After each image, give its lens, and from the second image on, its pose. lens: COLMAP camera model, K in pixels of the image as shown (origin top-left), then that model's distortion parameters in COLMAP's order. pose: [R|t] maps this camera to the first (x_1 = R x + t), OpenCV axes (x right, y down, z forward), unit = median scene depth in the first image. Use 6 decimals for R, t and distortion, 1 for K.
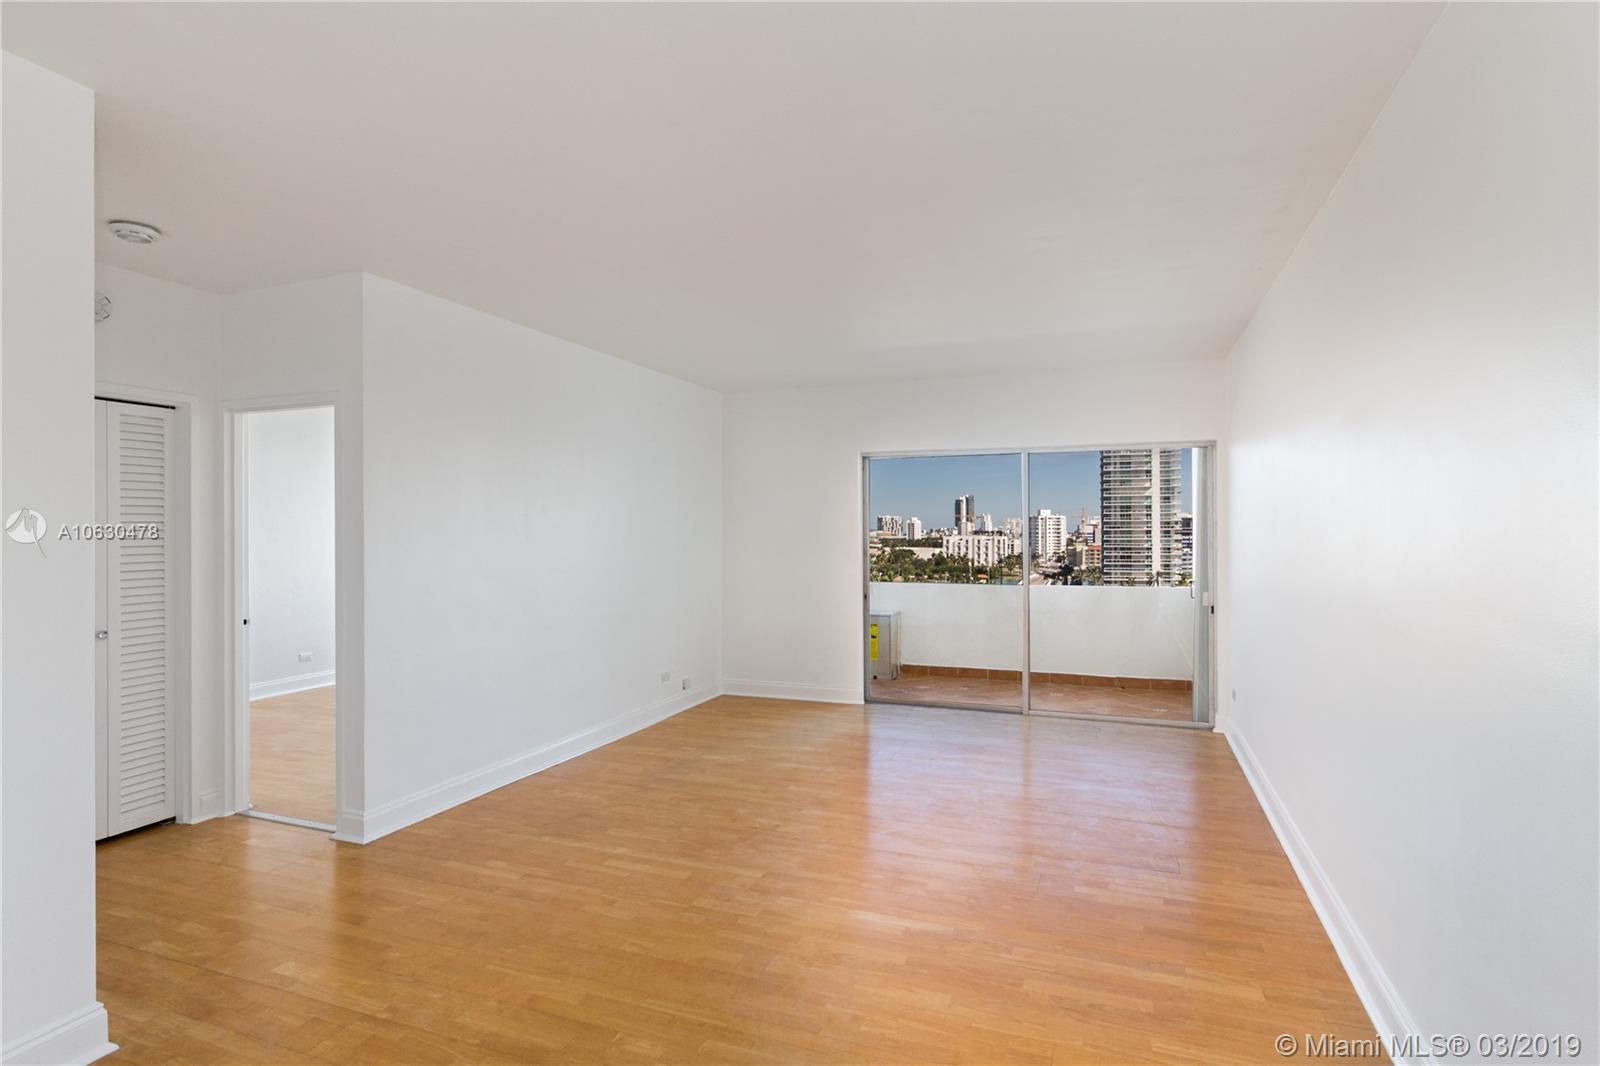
lens RADIAL K [[832.7, 0, 815.3], [0, 832.7, 533.8], [0, 0, 1]] dist [-0.035494, 0.002347]
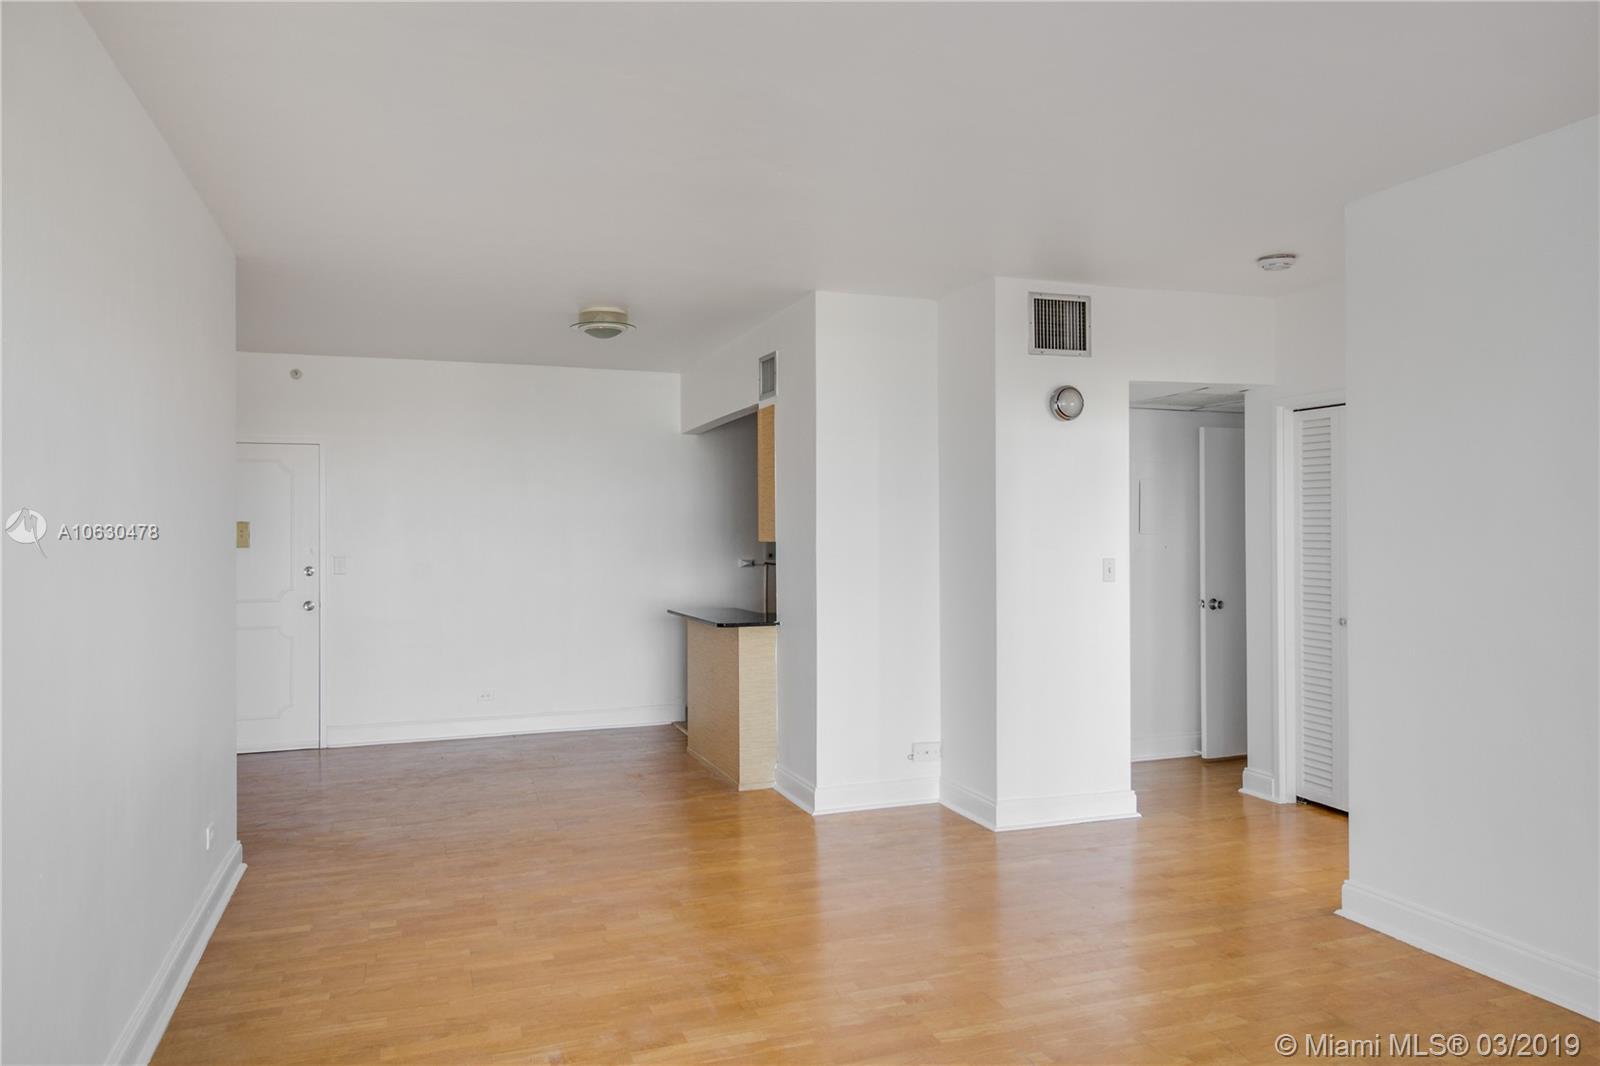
lens RADIAL K [[1058.0, 0, 795.9], [0, 1058.0, 528.7], [0, 0, 1]] dist [-0.006741, -0.000288]
pose [[-0.769185, 0.010712, -0.638936, 0.512919], [0.005962, 0.999936, 0.009587, -0.017713], [0.638998, 0.003565, -0.769200, 1.409463]]
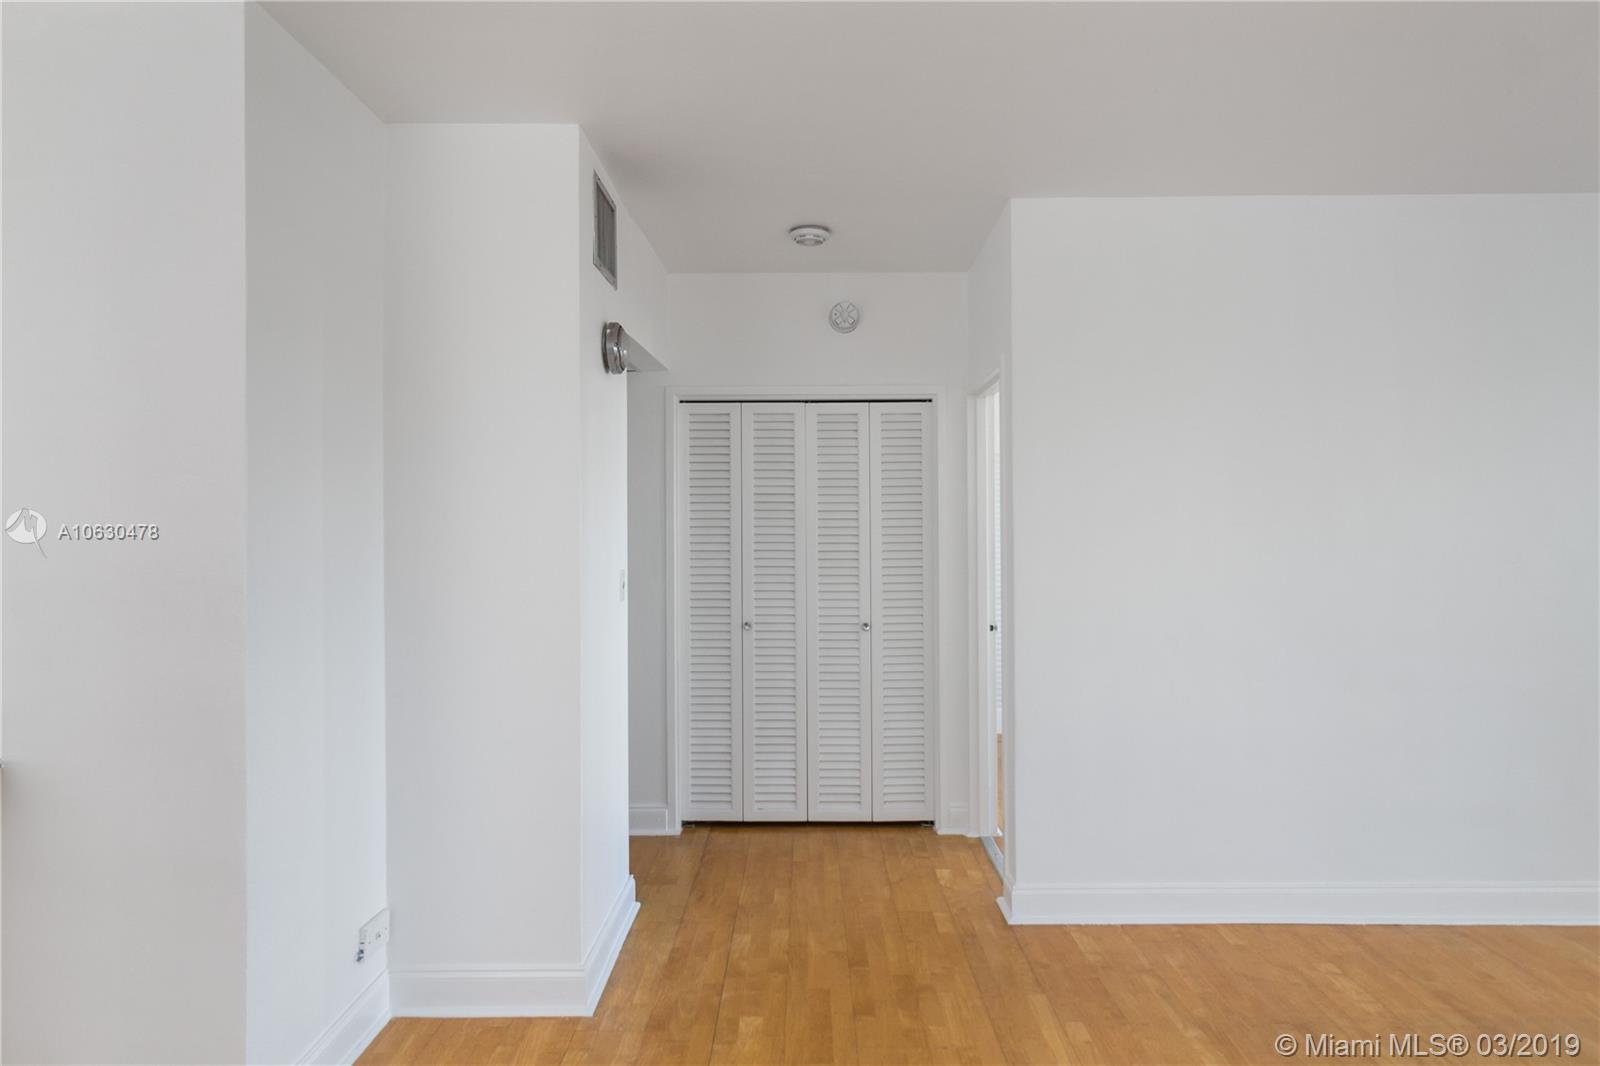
lens RADIAL K [[934.9, 0, 791.0], [0, 934.9, 533.3], [0, 0, 1]] dist [0.000975, -0.001987]
pose [[0.333198, 0.003710, -0.942850, 0.217514], [-0.002374, 0.999992, 0.003096, 0.000643], [0.942854, 0.001207, 0.333204, 0.484336]]
